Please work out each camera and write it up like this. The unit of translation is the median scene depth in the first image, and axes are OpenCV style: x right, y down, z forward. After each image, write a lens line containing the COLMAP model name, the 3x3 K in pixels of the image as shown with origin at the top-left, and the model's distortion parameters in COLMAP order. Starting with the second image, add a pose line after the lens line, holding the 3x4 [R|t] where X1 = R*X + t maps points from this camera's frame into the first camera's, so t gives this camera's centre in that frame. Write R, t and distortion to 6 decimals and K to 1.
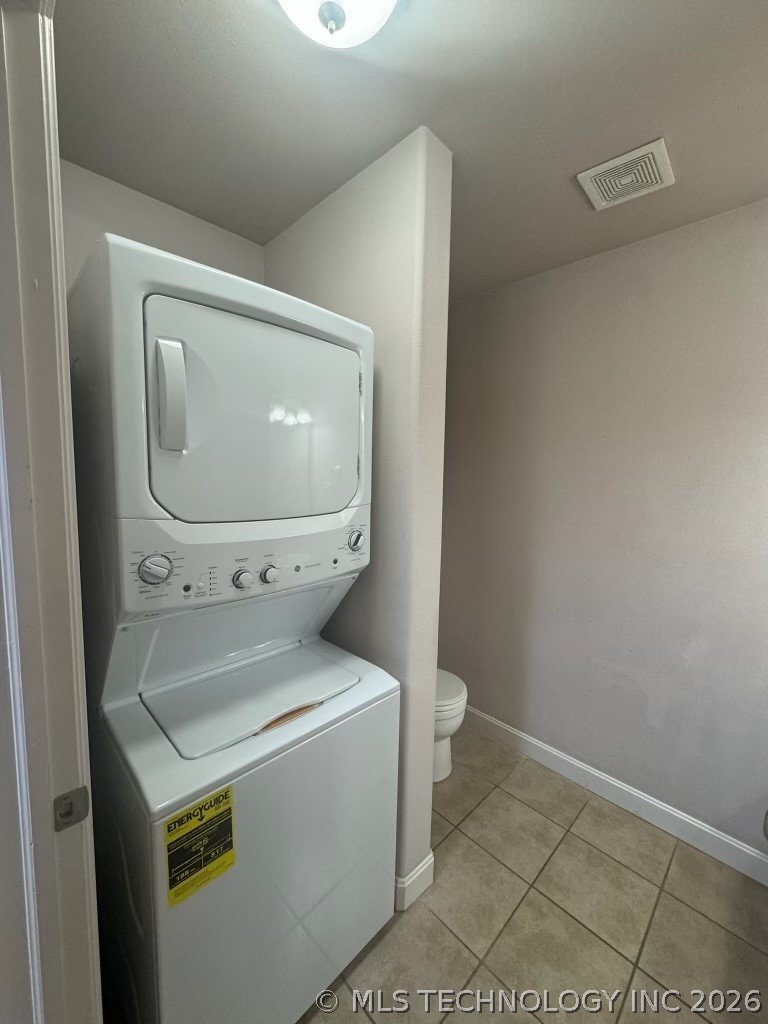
lens RADIAL K [[409.0, 0, 384.5], [0, 409.0, 511.1], [0, 0, 1]] dist [0.000023, -0.000050]
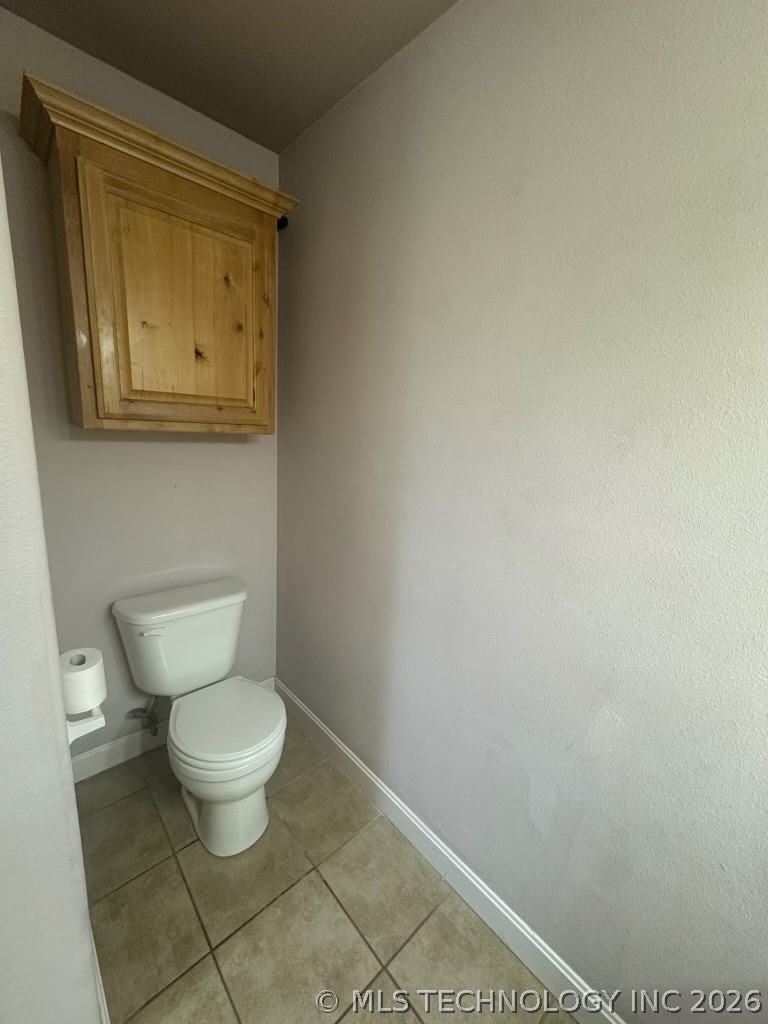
lens RADIAL K [[409.0, 0, 382.7], [0, 409.0, 514.5], [0, 0, 1]] dist [0.000023, -0.000050]
pose [[0.998730, 0.047288, -0.017395, 0.386348], [-0.045037, 0.992618, 0.112607, 0.002511], [0.022591, -0.111680, 0.993487, 0.402720]]
